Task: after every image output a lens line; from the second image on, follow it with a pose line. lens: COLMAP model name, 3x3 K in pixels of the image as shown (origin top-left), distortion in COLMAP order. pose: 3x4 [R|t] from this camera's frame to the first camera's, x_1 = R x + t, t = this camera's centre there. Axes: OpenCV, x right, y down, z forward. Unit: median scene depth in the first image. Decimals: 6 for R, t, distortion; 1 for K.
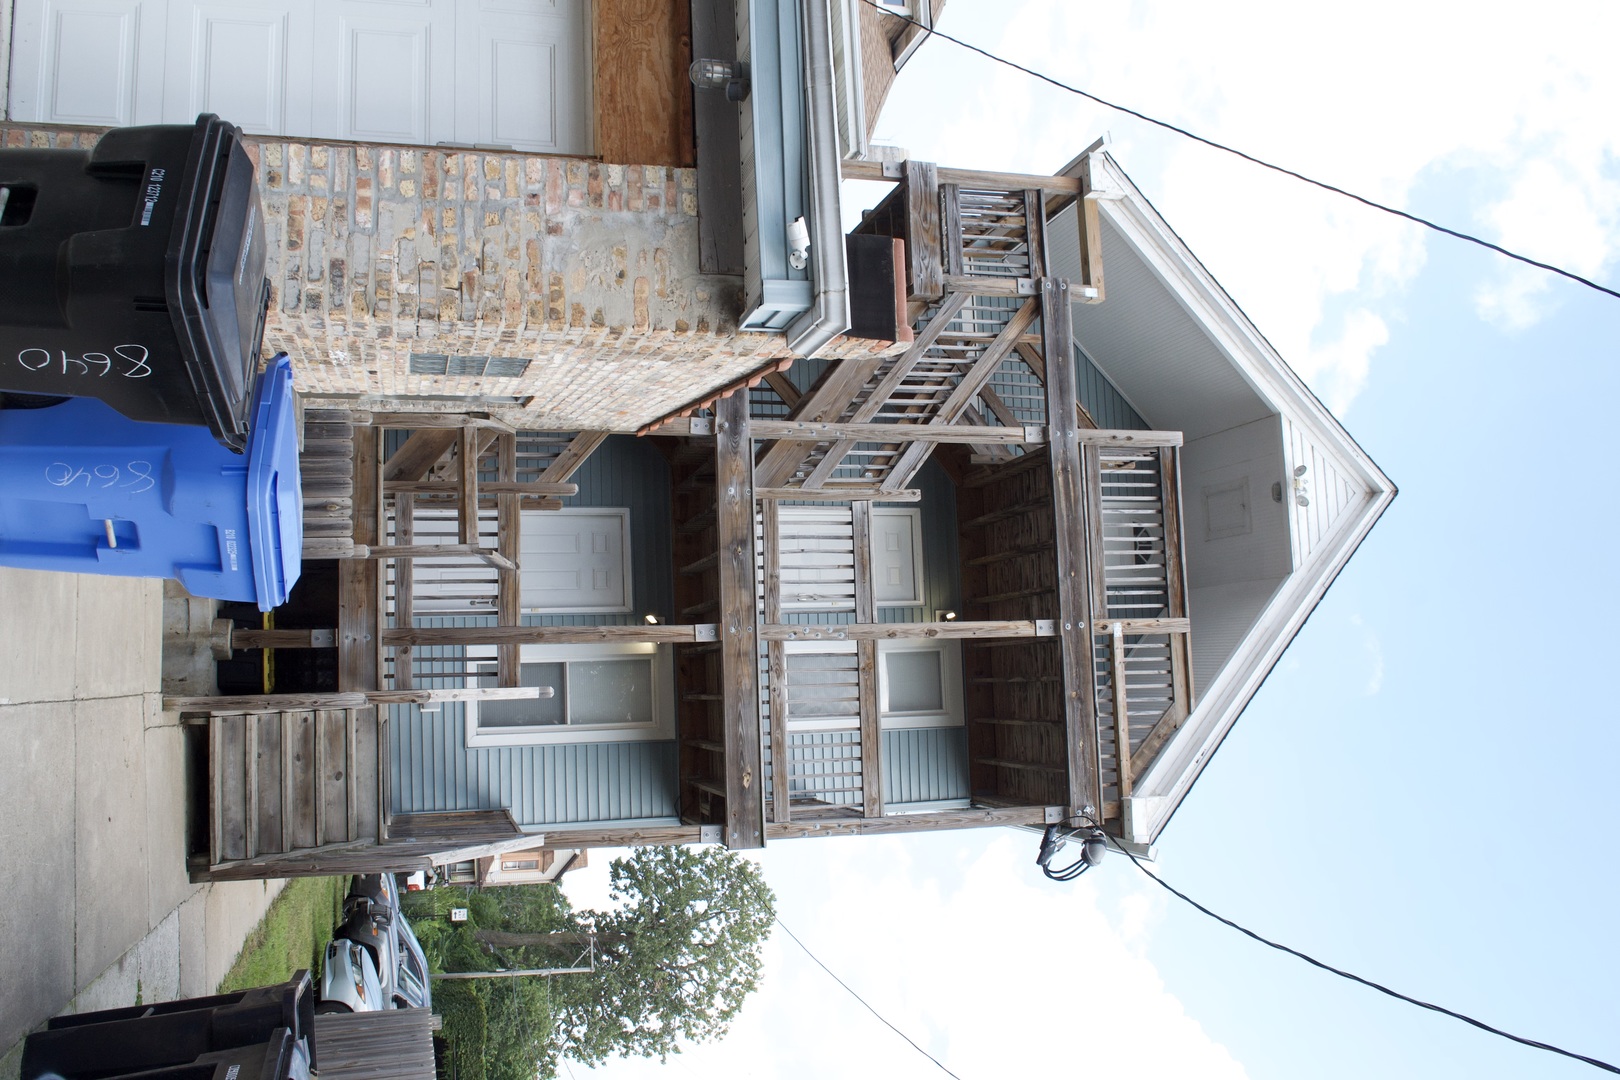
lens RADIAL K [[1336.4, 0, 771.9], [0, 1336.4, 551.6], [0, 0, 1]] dist [-0.079925, 0.010224]
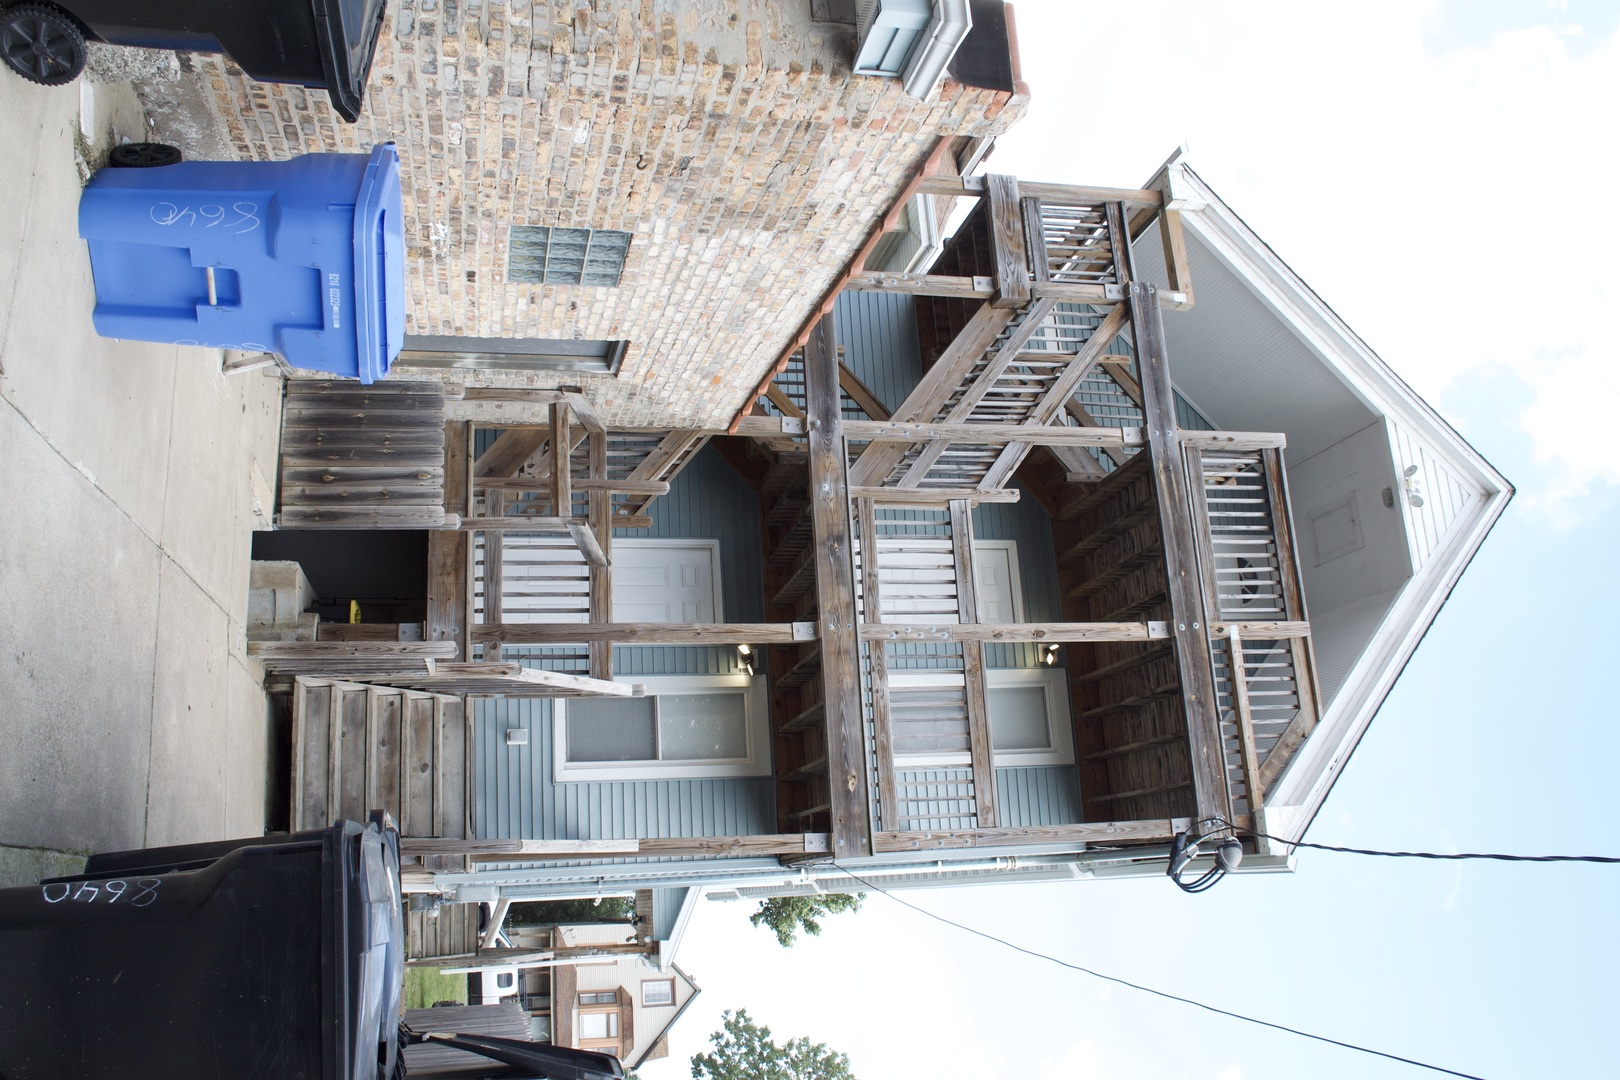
lens RADIAL K [[1336.4, 0, 771.9], [0, 1336.4, 551.6], [0, 0, 1]] dist [-0.079925, 0.010224]
pose [[0.998157, -0.033373, -0.050688, -0.020750], [0.025124, 0.987527, -0.155431, 0.145398], [0.055243, 0.153871, 0.986546, 0.040436]]
